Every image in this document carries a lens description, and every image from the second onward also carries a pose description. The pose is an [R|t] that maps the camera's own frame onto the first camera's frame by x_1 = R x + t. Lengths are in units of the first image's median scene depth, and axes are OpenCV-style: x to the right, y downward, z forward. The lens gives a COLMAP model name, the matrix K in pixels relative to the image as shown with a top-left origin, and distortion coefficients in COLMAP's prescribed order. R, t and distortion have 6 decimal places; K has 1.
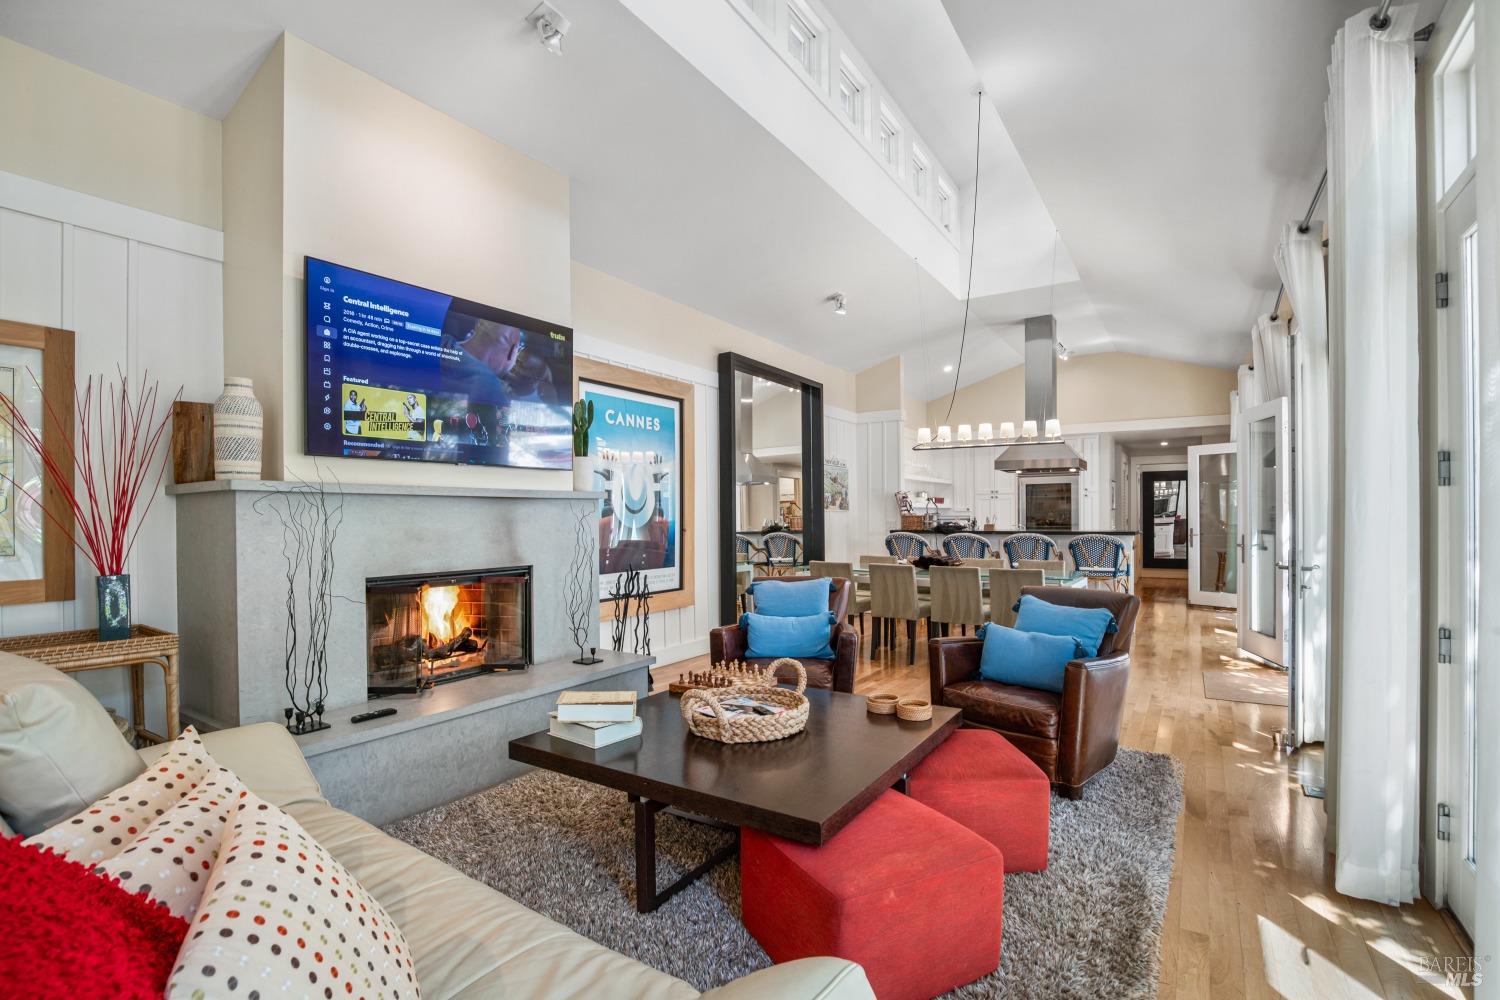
lens RADIAL K [[704.4, 0, 750.0], [0, 704.4, 500.0], [0, 0, 1]] dist [-0.009571, 0.000305]
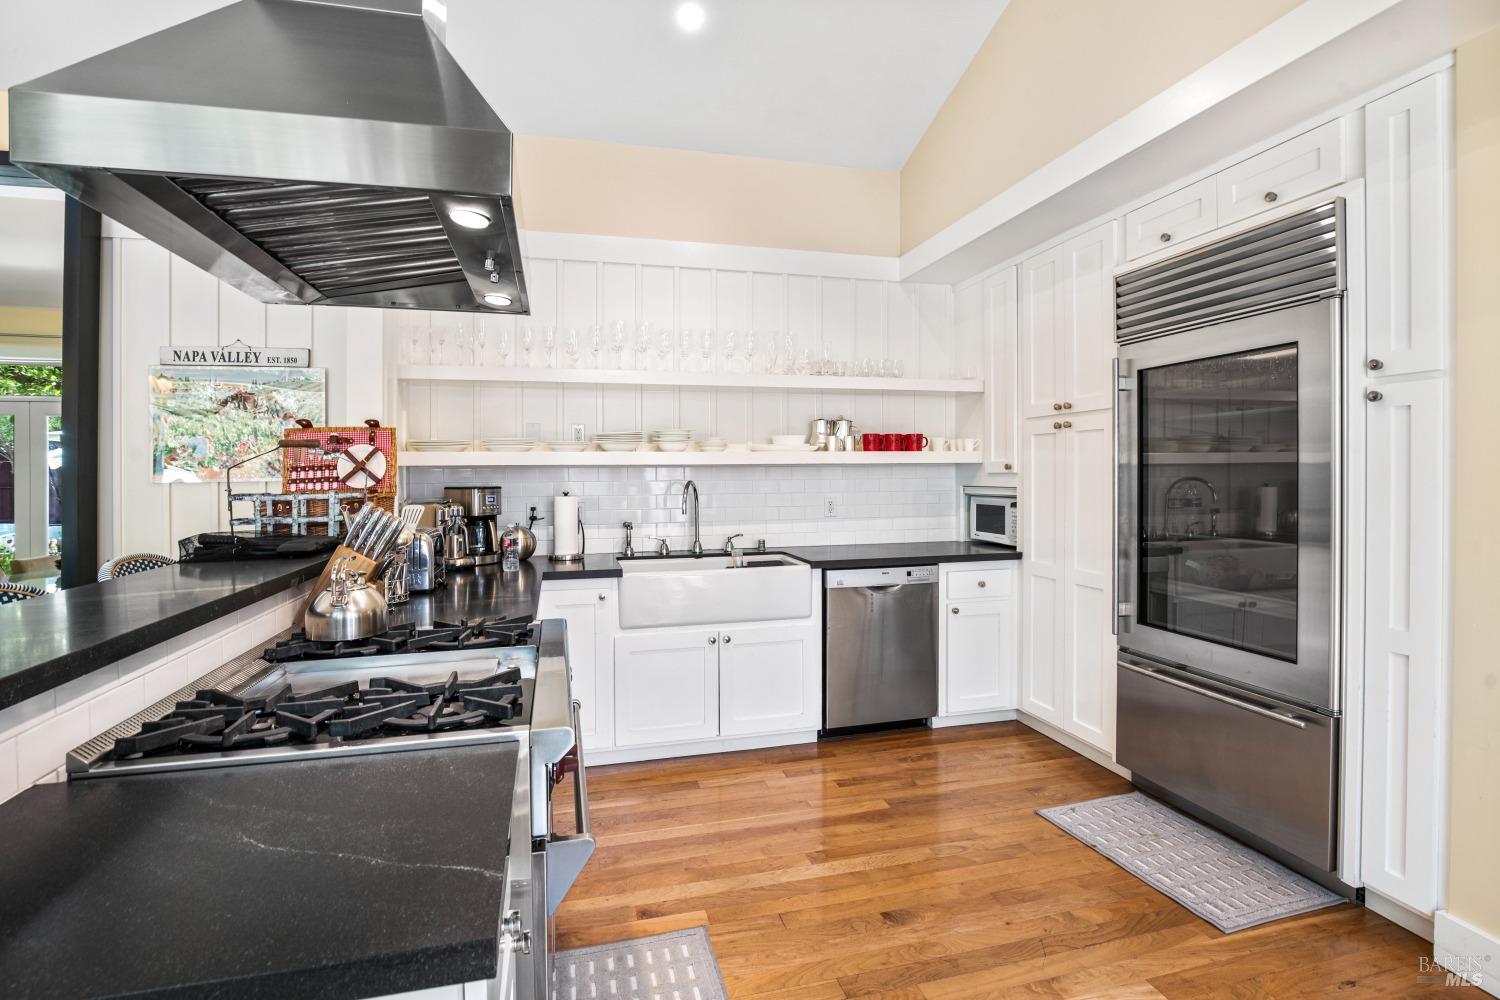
lens RADIAL K [[704.4, 0, 750.0], [0, 704.4, 500.0], [0, 0, 1]] dist [-0.009571, 0.000305]
pose [[0.748121, 0.020384, -0.663249, 1.340317], [0.033749, 0.997066, 0.068710, 0.012194], [0.662703, -0.073788, 0.745238, 1.941116]]
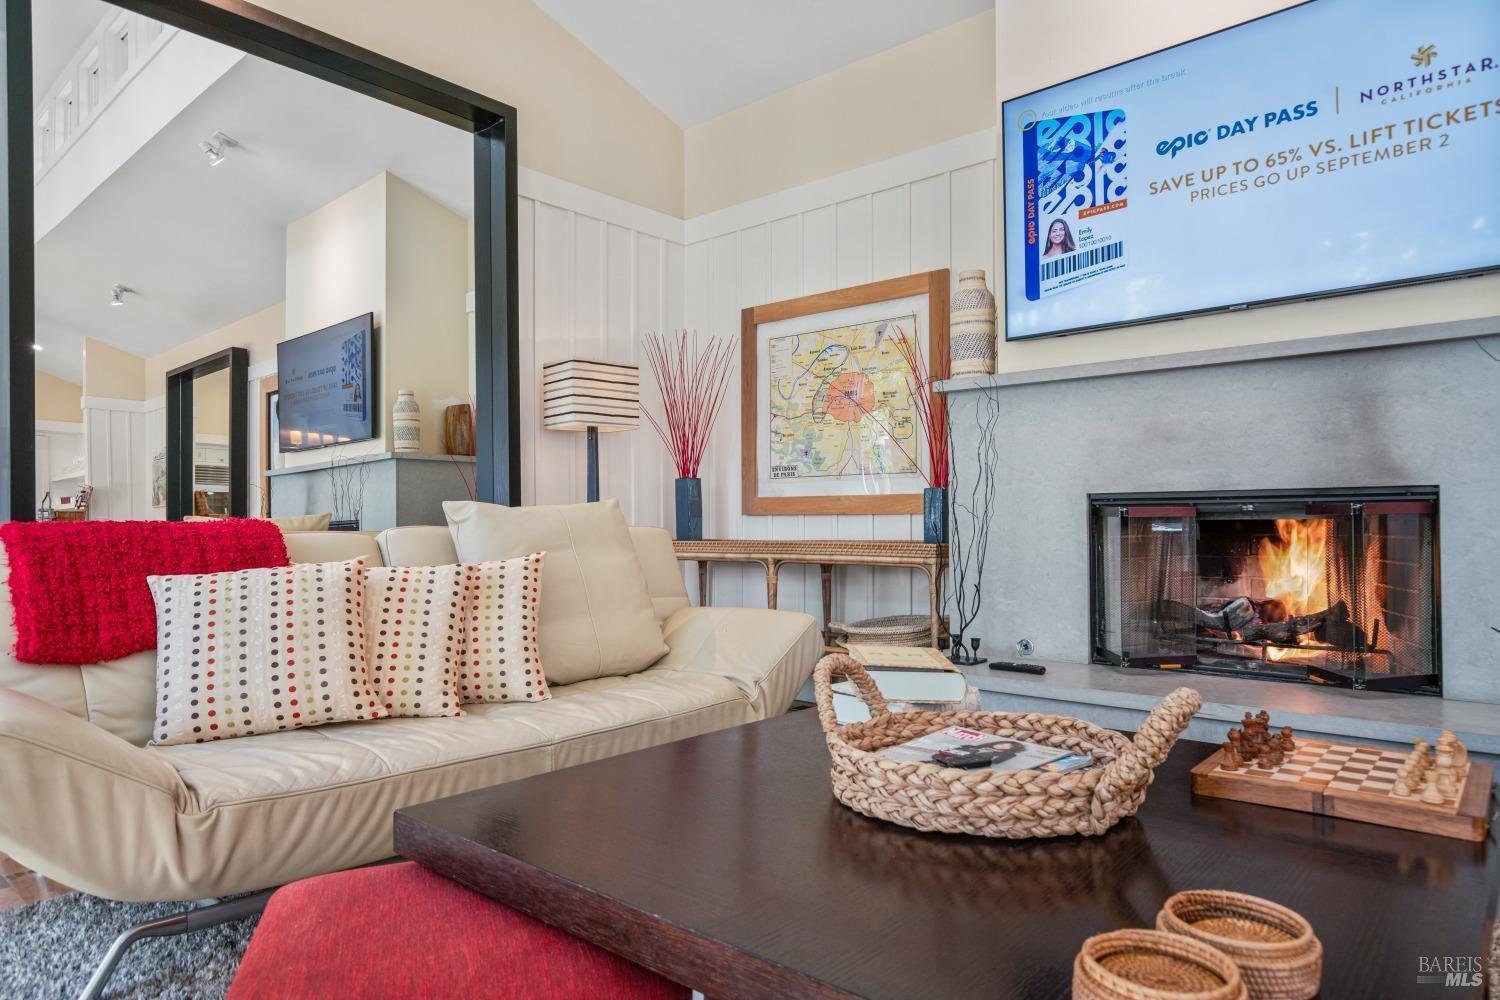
lens RADIAL K [[930.3, 0, 770.8], [0, 930.3, 509.2], [0, 0, 1]] dist [0.026909, 0.000529]
pose [[-0.106226, -0.007754, -0.994312, 0.396975], [0.025375, 0.999623, -0.010506, 0.112526], [0.994018, -0.026347, -0.105989, 0.681061]]
